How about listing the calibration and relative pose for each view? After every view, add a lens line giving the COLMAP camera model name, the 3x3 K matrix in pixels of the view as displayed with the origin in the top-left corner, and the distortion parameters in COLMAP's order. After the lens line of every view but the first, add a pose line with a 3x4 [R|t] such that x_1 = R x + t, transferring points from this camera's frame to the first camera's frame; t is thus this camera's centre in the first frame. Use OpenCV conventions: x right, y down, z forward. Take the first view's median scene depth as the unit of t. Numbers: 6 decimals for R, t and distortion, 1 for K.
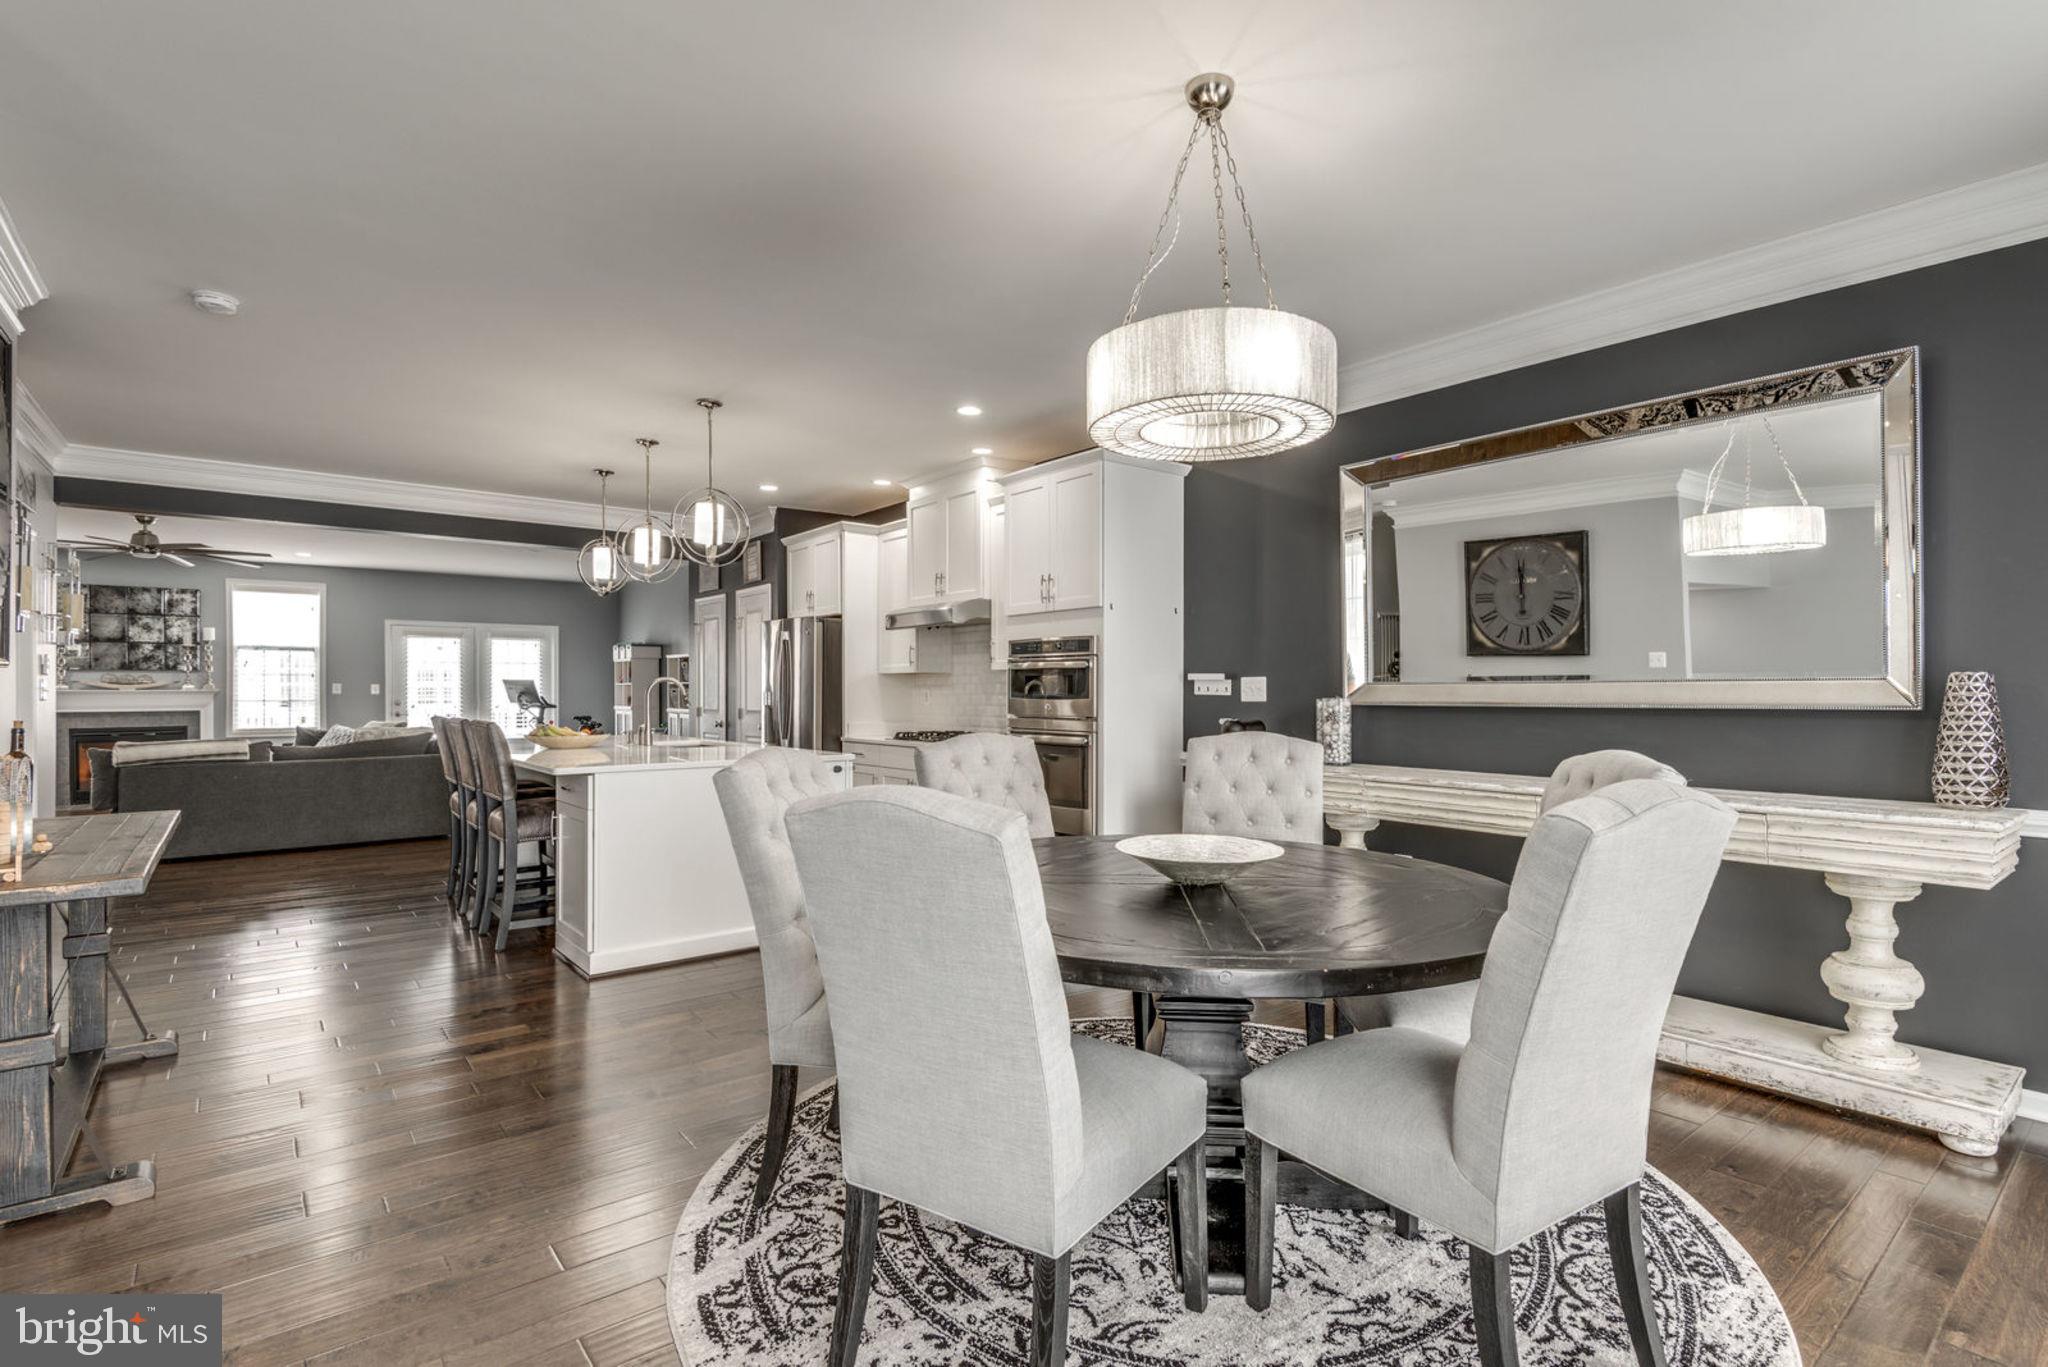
lens RADIAL K [[961.7, 0, 1032.1], [0, 961.7, 688.4], [0, 0, 1]] dist [-0.000324, -0.008352]
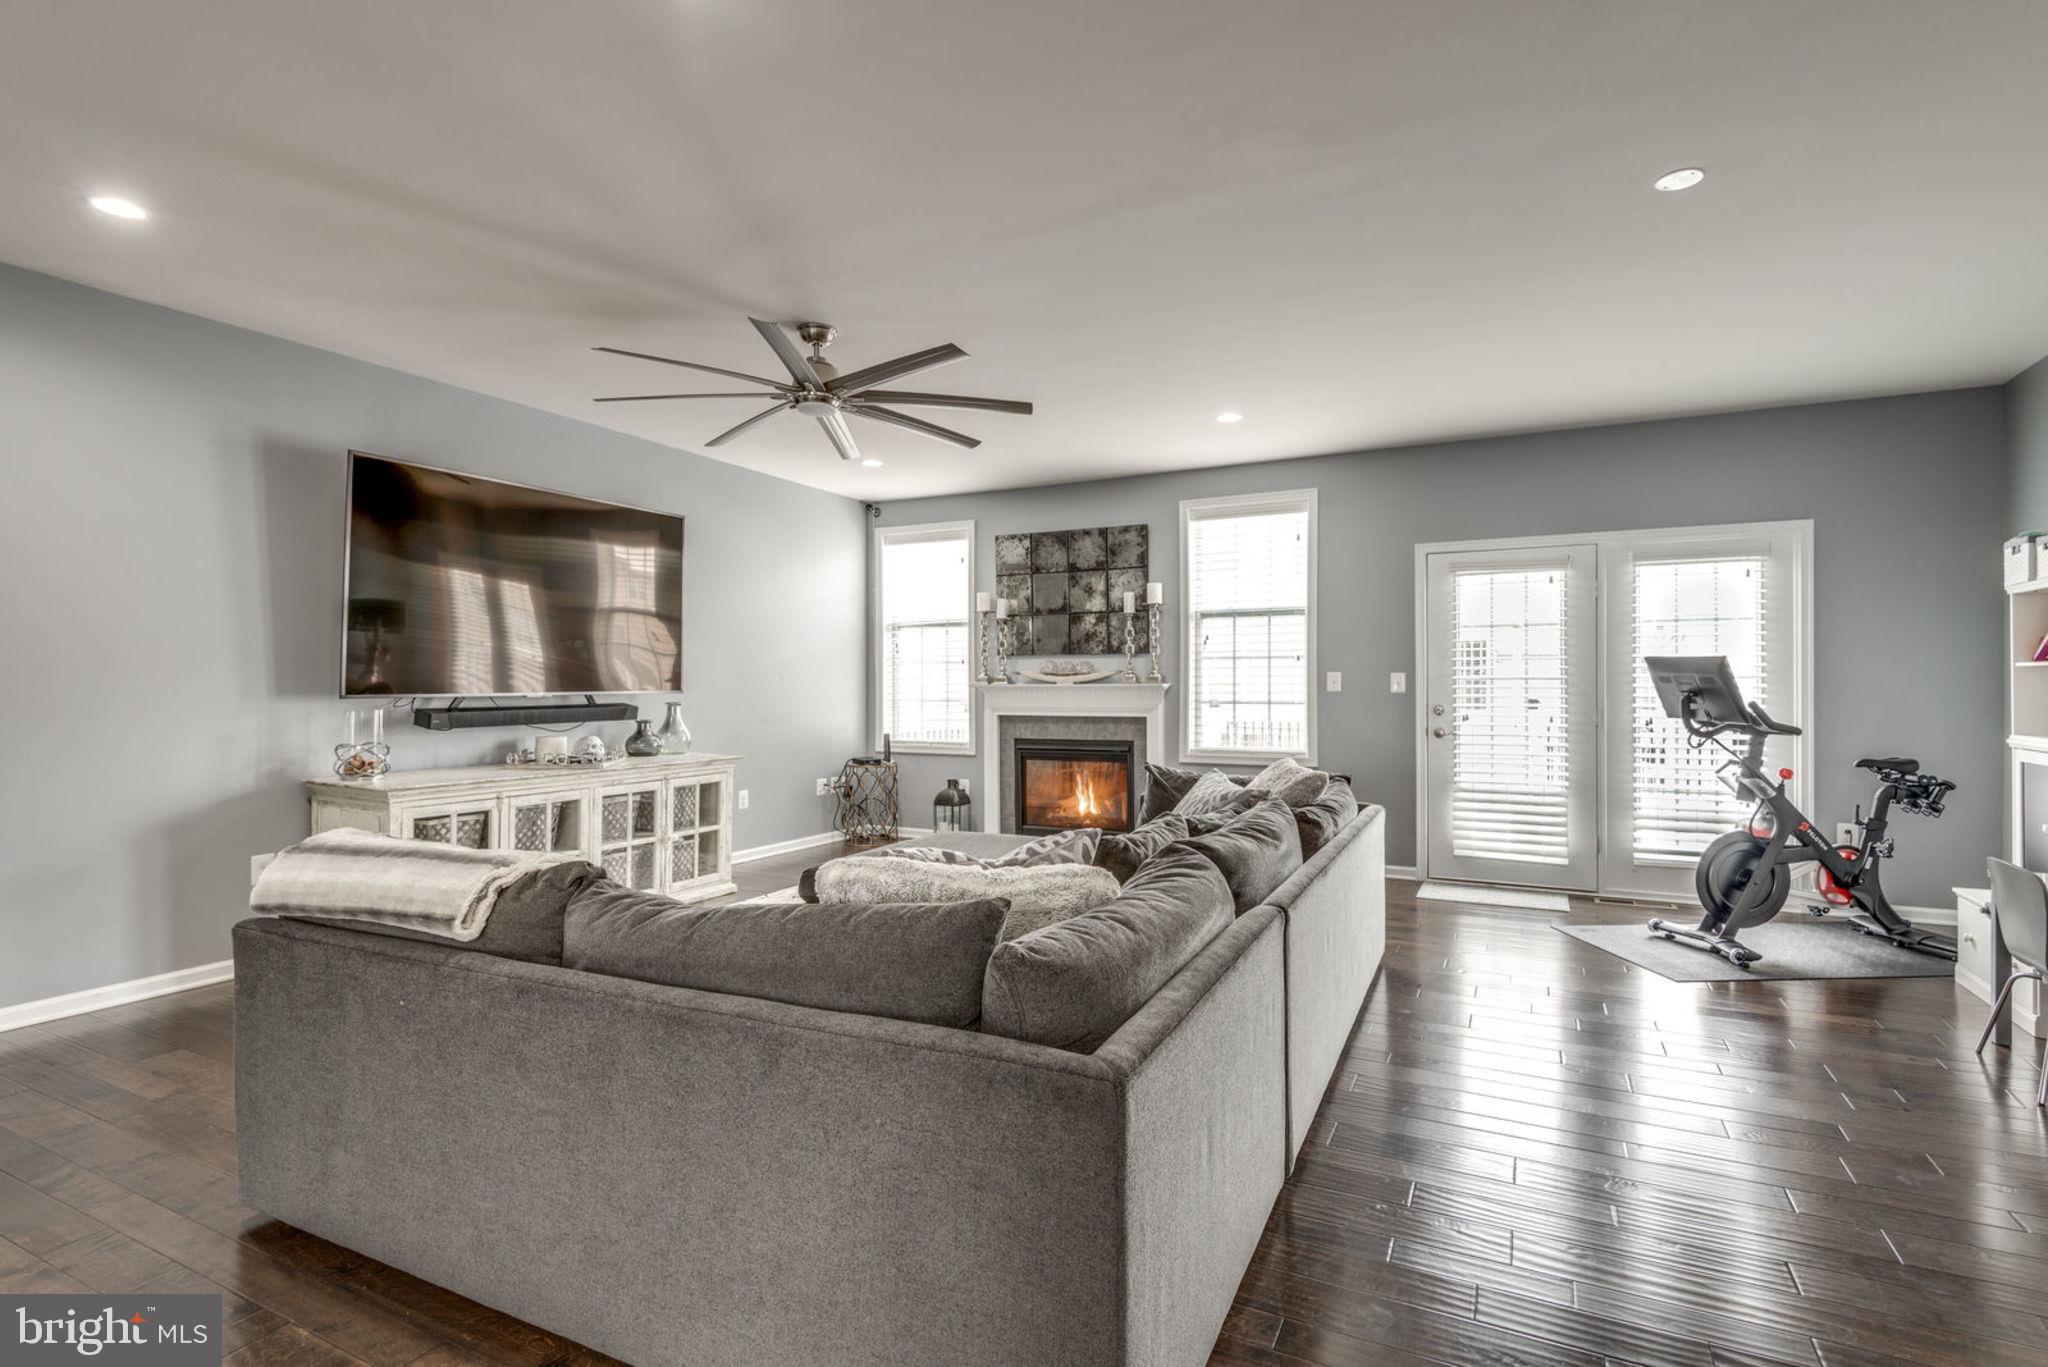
lens RADIAL K [[961.7, 0, 1034.8], [0, 961.7, 689.0], [0, 0, 1]] dist [-0.000324, -0.008352]
pose [[0.409660, 0.005550, -0.912221, -0.330516], [0.003532, 0.999964, 0.007670, -0.000329], [0.912231, -0.006364, 0.409626, 0.684105]]
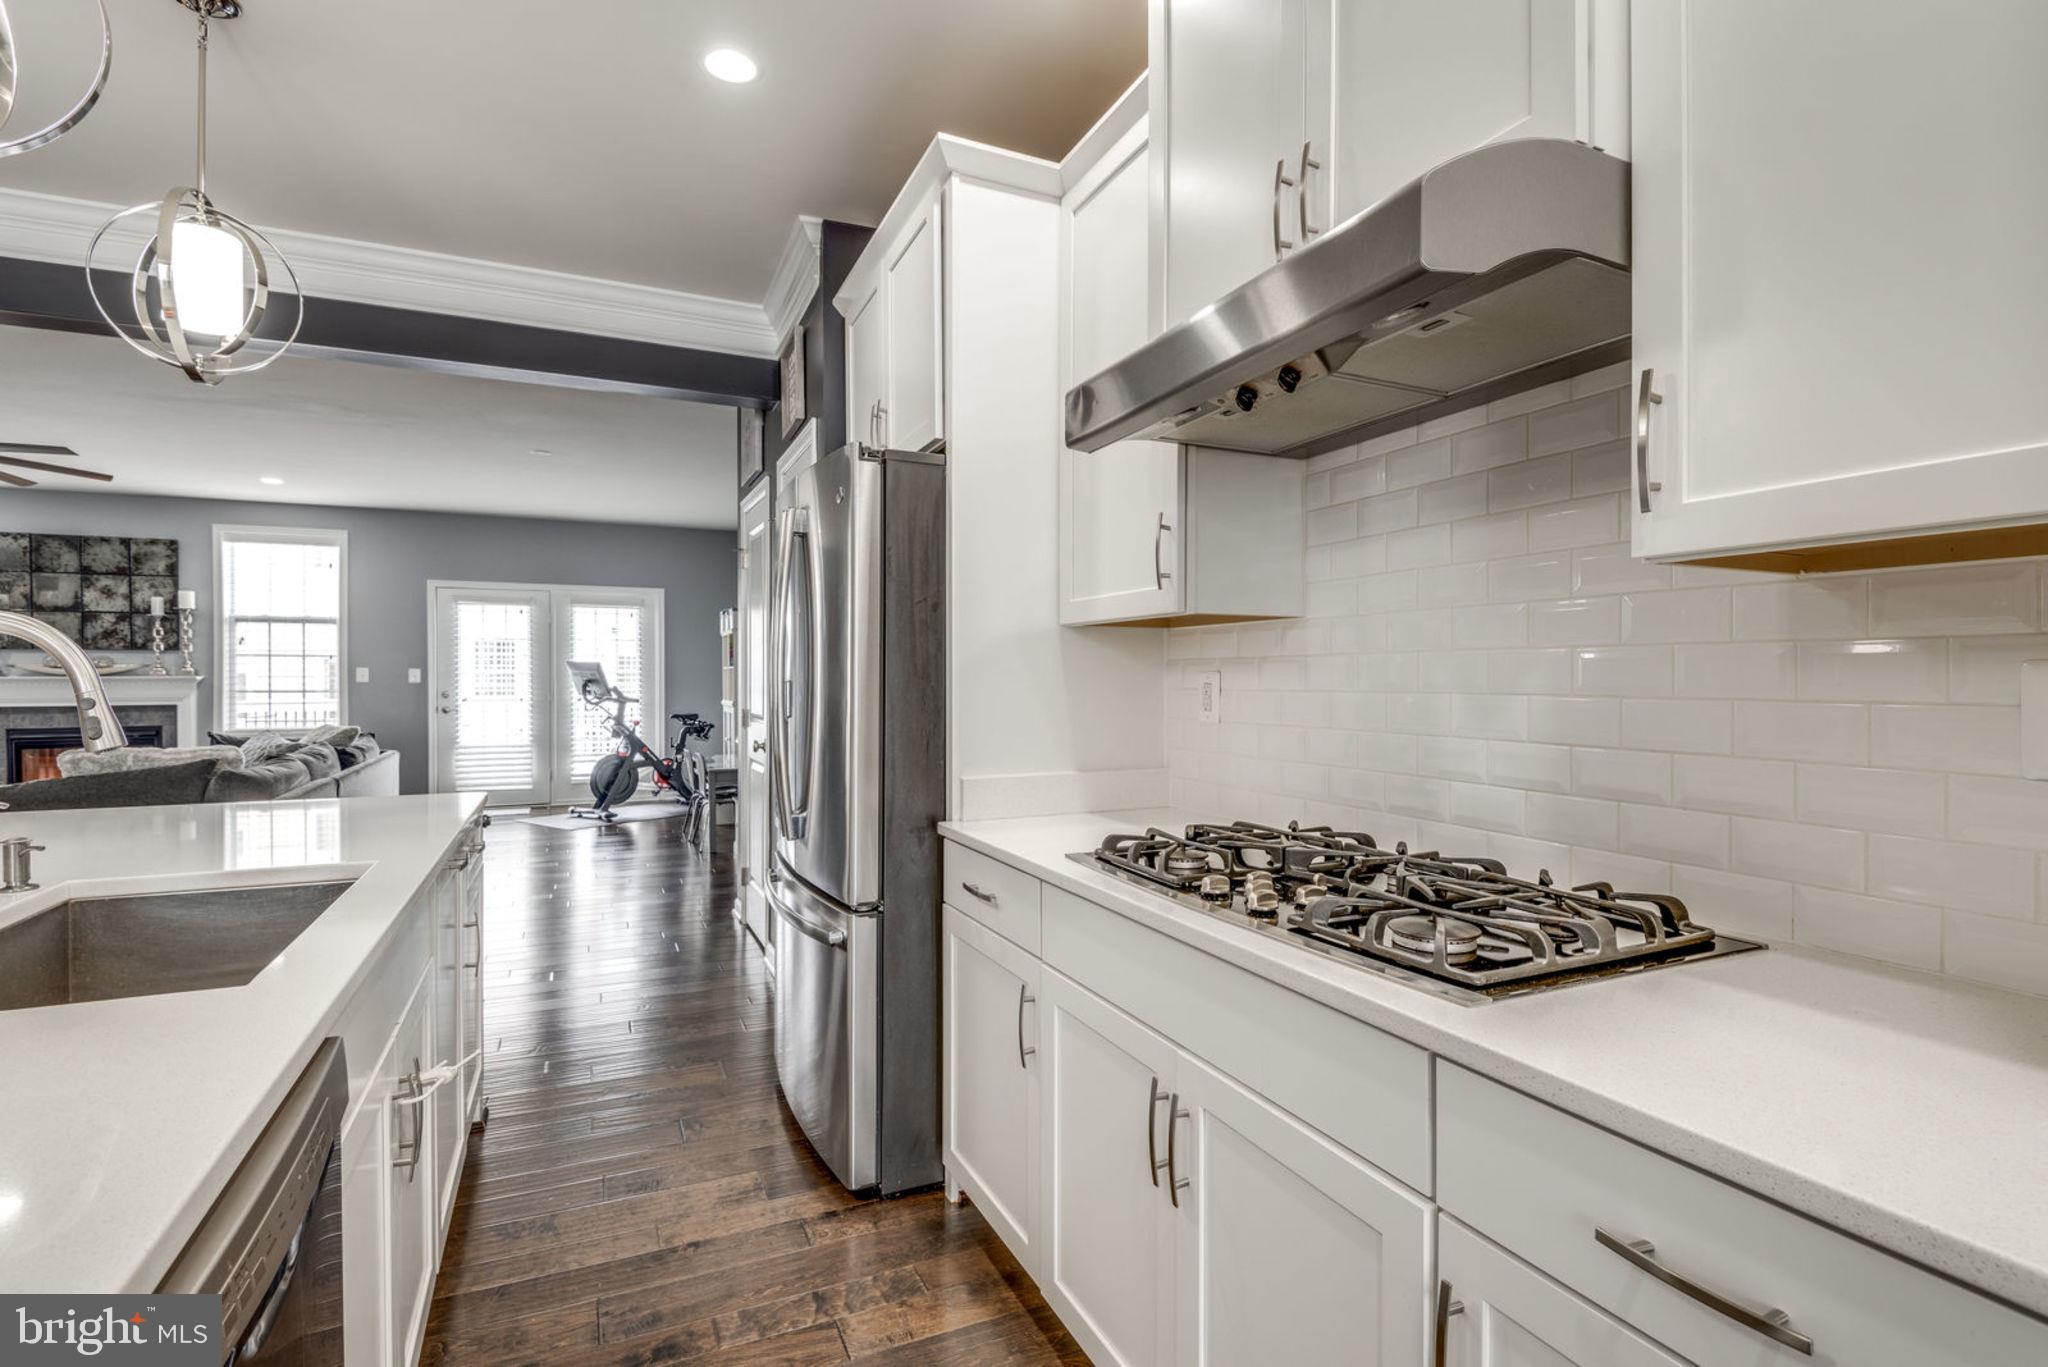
lens RADIAL K [[961.7, 0, 1048.7], [0, 961.7, 680.3], [0, 0, 1]] dist [-0.000324, -0.008352]
pose [[0.974590, 0.000392, -0.223994, -0.058739], [0.000845, 0.999985, 0.005425, 0.000969], [0.223993, -0.005476, 0.974575, 0.443477]]
